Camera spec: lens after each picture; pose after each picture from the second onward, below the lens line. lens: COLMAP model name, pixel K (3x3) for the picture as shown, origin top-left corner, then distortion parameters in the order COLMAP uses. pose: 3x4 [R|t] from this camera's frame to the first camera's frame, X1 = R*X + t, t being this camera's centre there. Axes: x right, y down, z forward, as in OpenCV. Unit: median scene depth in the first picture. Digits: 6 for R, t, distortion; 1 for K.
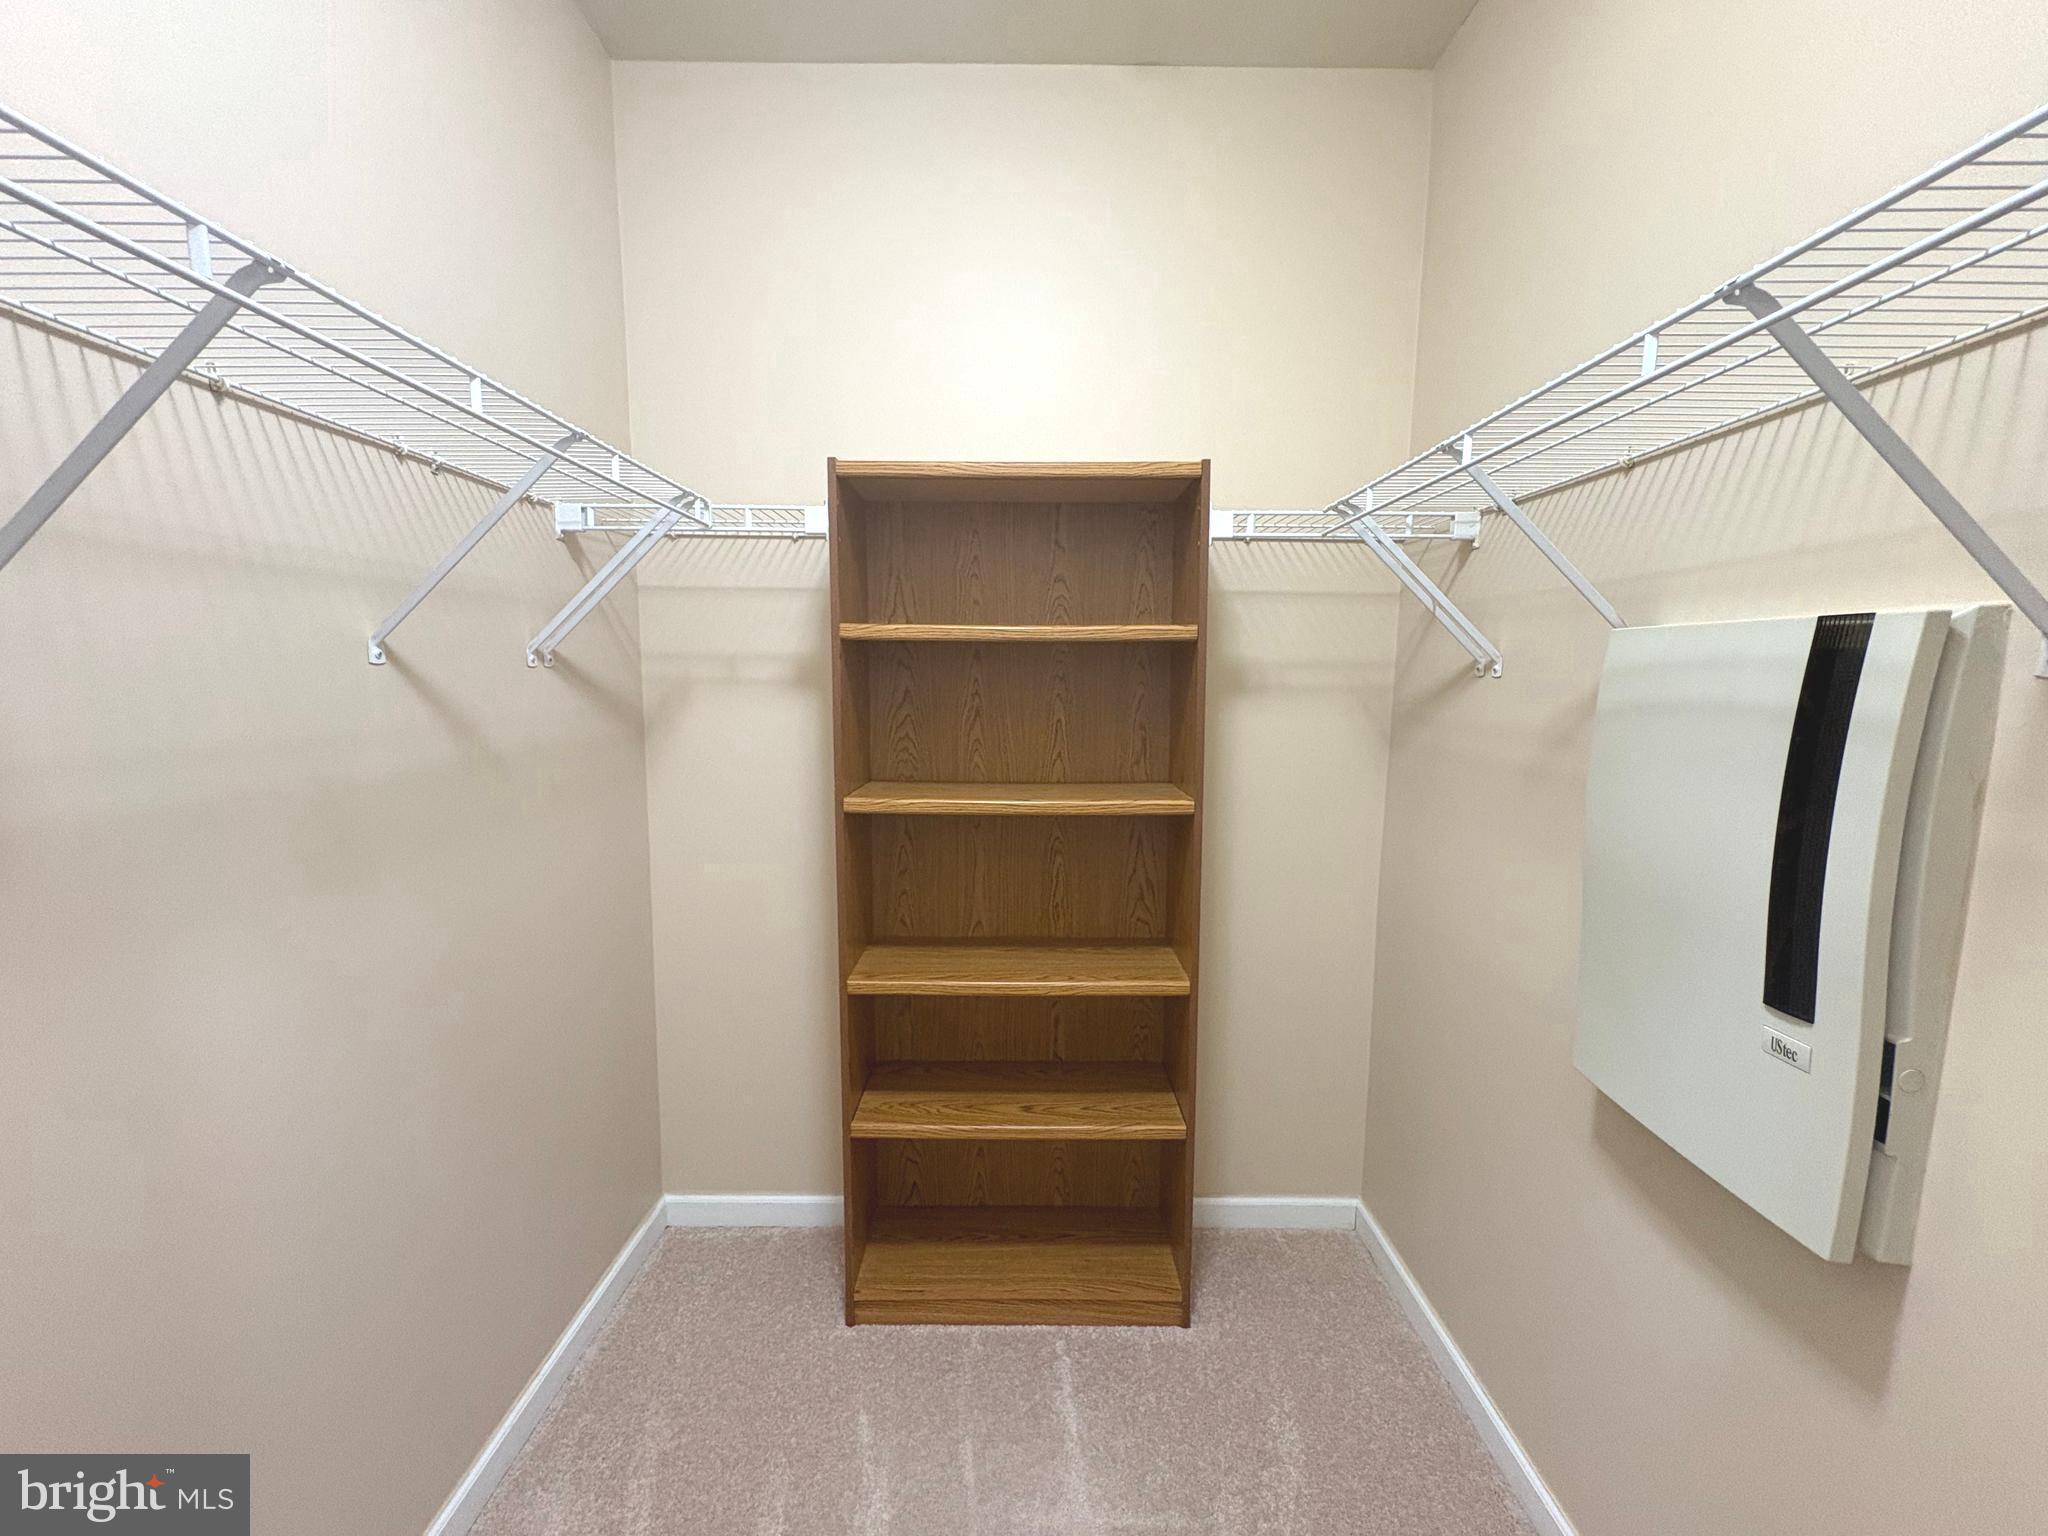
lens RADIAL K [[816.1, 0, 1021.7], [0, 816.1, 766.2], [0, 0, 1]] dist [-0.001105, 0.000829]
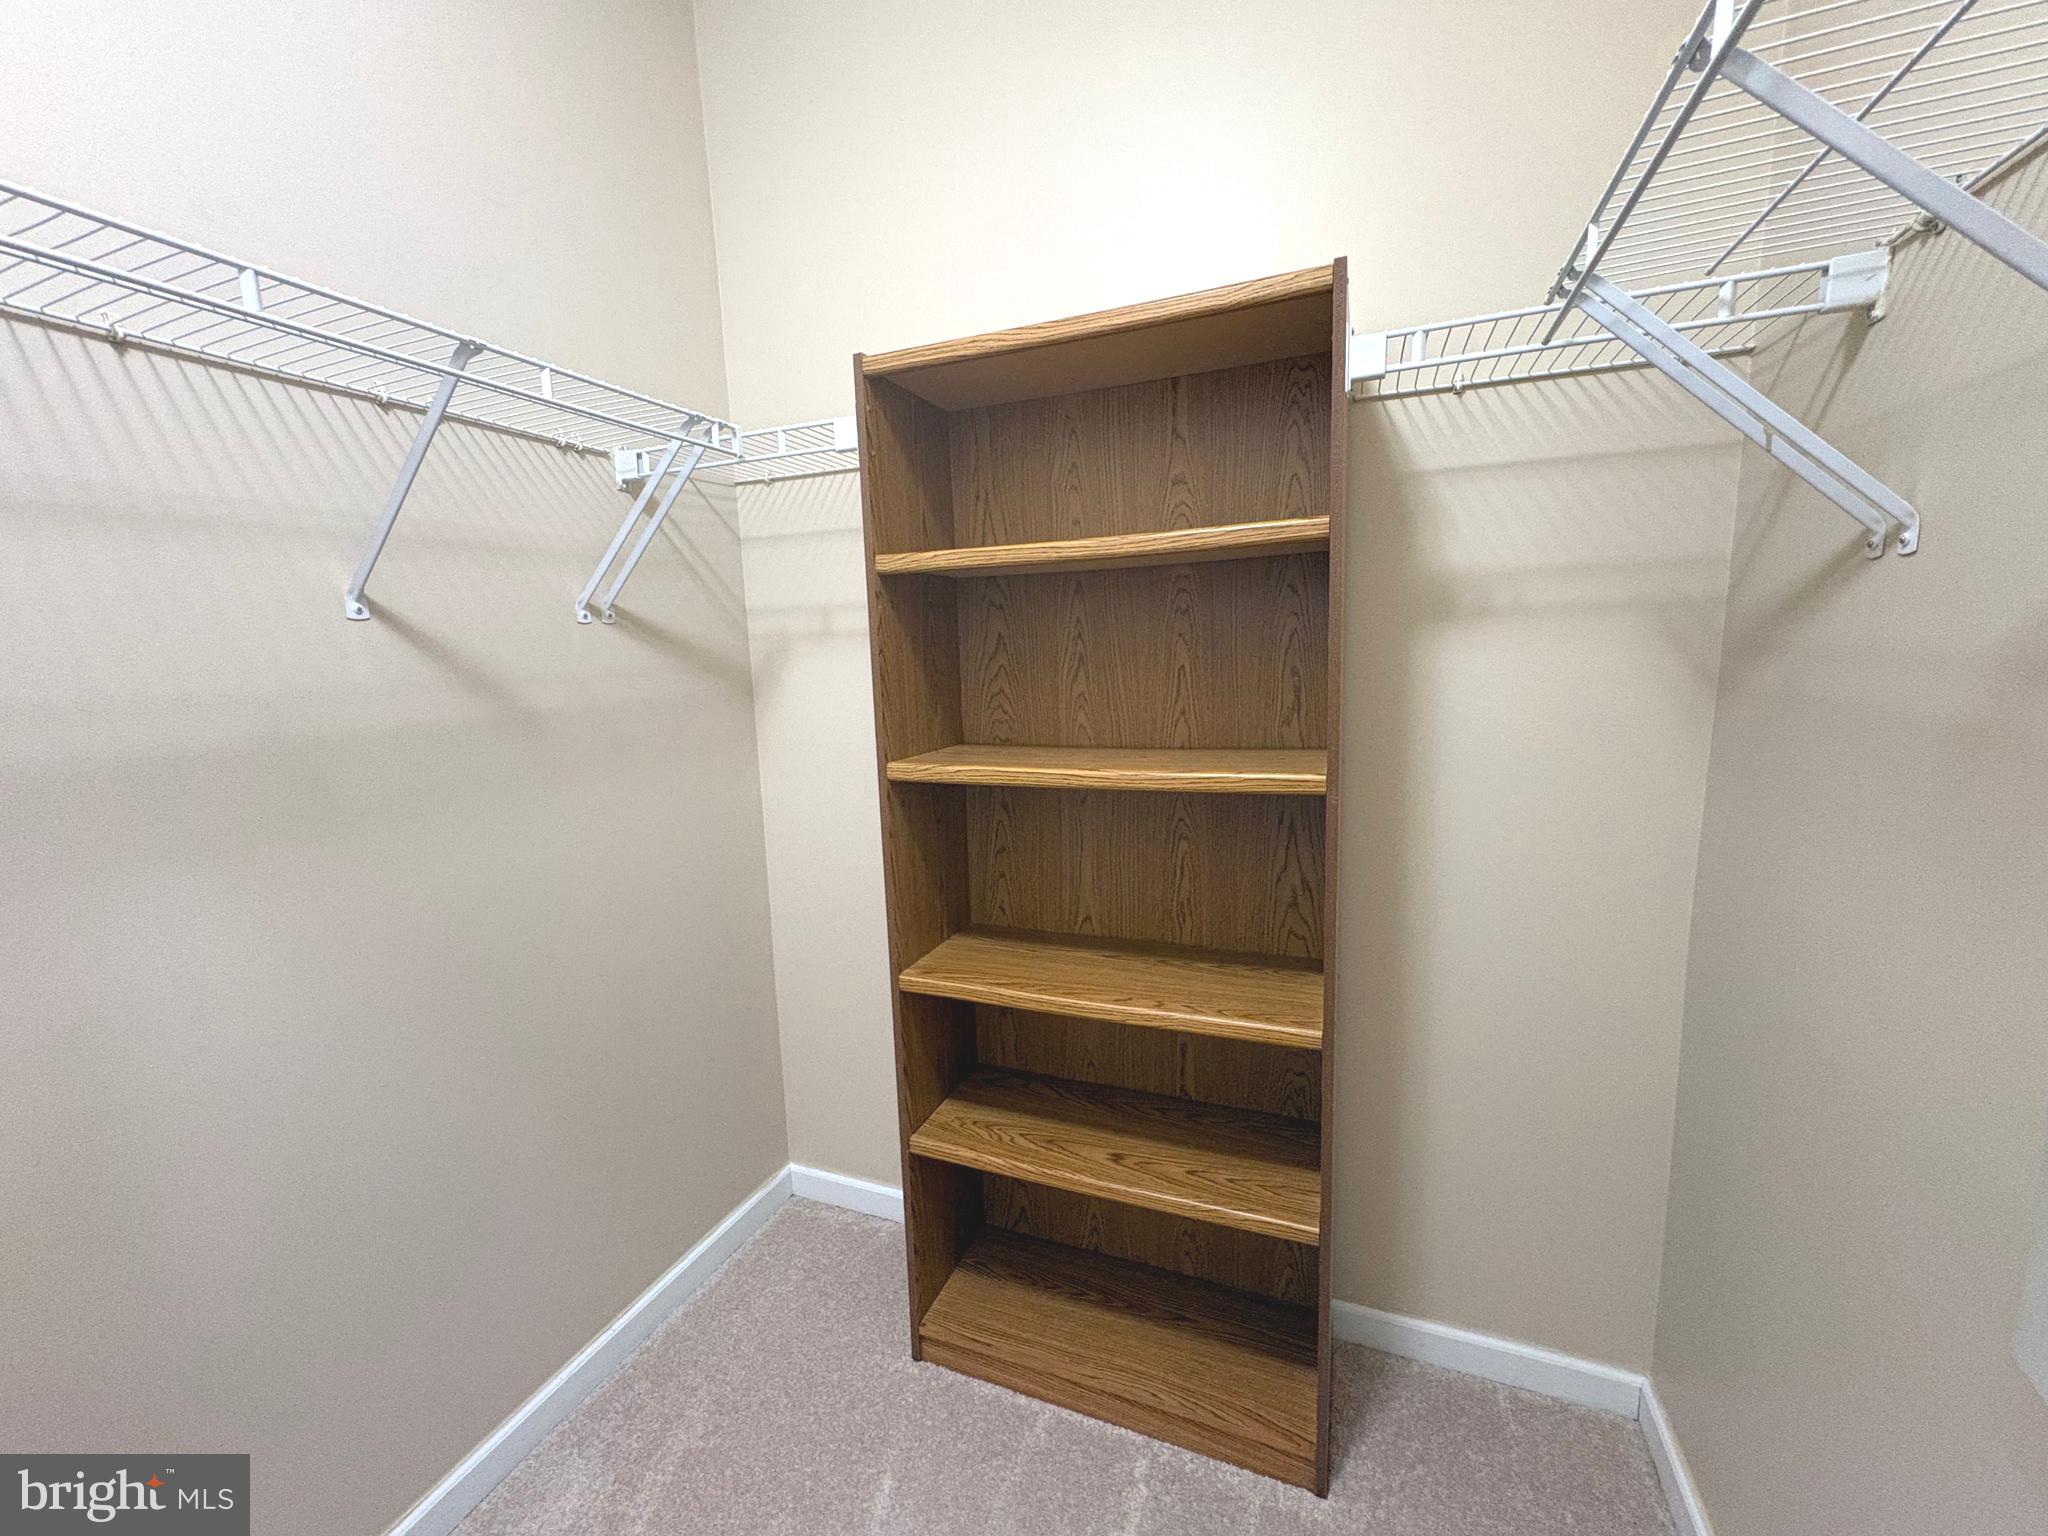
lens RADIAL K [[816.1, 0, 1021.7], [0, 816.1, 766.2], [0, 0, 1]] dist [-0.001105, 0.000829]
pose [[0.926002, 0.017455, -0.377116, 0.218040], [-0.002215, 0.999165, 0.040808, 0.006768], [0.377513, -0.036953, 0.925267, 0.249311]]
